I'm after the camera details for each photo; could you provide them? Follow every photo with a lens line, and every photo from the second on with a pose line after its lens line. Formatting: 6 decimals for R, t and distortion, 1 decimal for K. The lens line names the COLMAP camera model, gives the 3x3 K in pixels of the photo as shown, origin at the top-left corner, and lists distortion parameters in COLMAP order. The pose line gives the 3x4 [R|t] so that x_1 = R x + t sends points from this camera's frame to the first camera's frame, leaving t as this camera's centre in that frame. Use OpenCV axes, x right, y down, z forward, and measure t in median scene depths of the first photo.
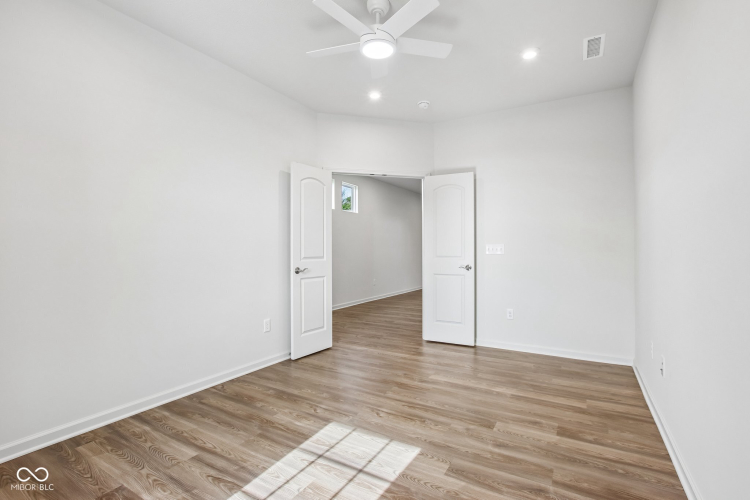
lens RADIAL K [[349.2, 0, 375.0], [0, 349.2, 250.0], [0, 0, 1]] dist [-0.014171, 0.001565]
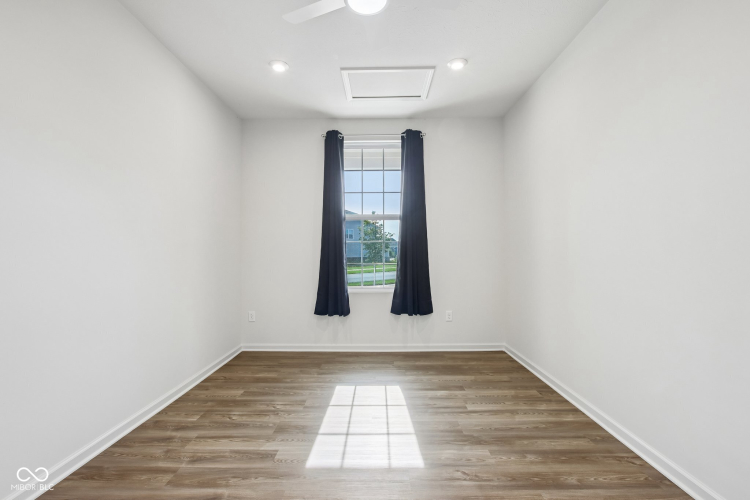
lens RADIAL K [[349.2, 0, 375.0], [0, 349.2, 250.0], [0, 0, 1]] dist [-0.014171, 0.001565]
pose [[-0.864400, 0.000960, -0.502803, 0.401645], [0.007811, 0.999903, -0.011521, -0.002311], [0.502743, -0.013886, -0.864324, 1.735526]]
